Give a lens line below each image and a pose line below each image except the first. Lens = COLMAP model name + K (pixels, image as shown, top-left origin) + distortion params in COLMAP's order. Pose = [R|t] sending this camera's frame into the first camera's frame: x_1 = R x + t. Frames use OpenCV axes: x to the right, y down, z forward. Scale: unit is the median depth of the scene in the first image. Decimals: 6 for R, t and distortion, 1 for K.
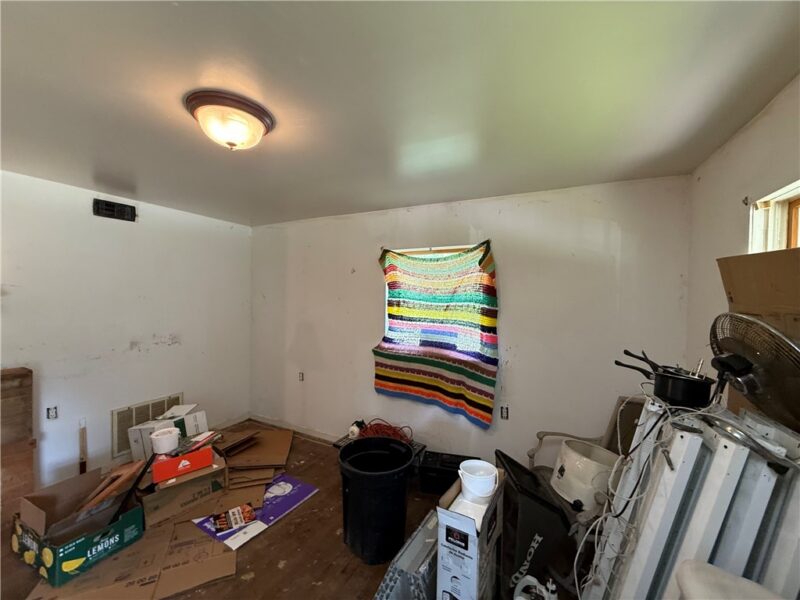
lens RADIAL K [[321.5, 0, 401.7], [0, 321.5, 304.4], [0, 0, 1]] dist [0.000046, 0.000640]
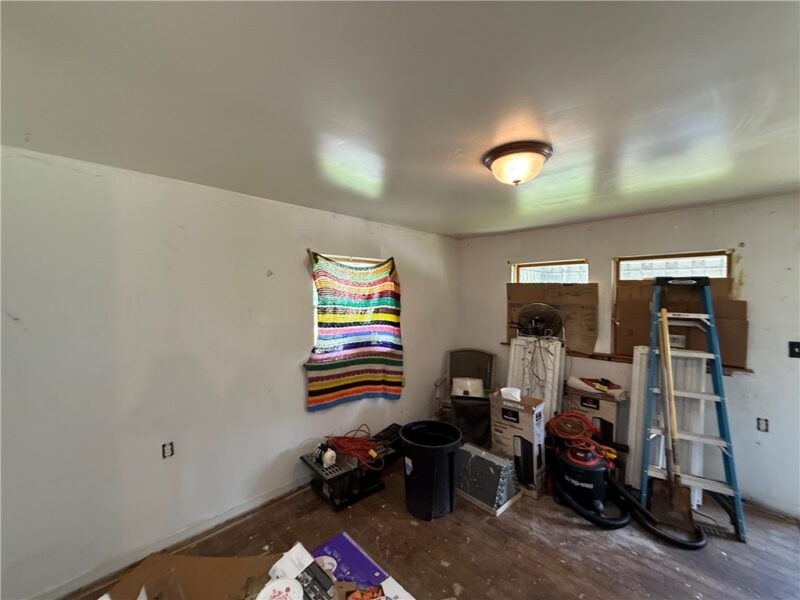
lens RADIAL K [[321.5, 0, 402.0], [0, 321.5, 298.3], [0, 0, 1]] dist [0.000046, 0.000640]
pose [[0.296785, -0.035404, 0.954288, -0.908029], [0.027716, 0.999211, 0.028451, -0.063238], [-0.954542, 0.018005, 0.297532, 0.525555]]
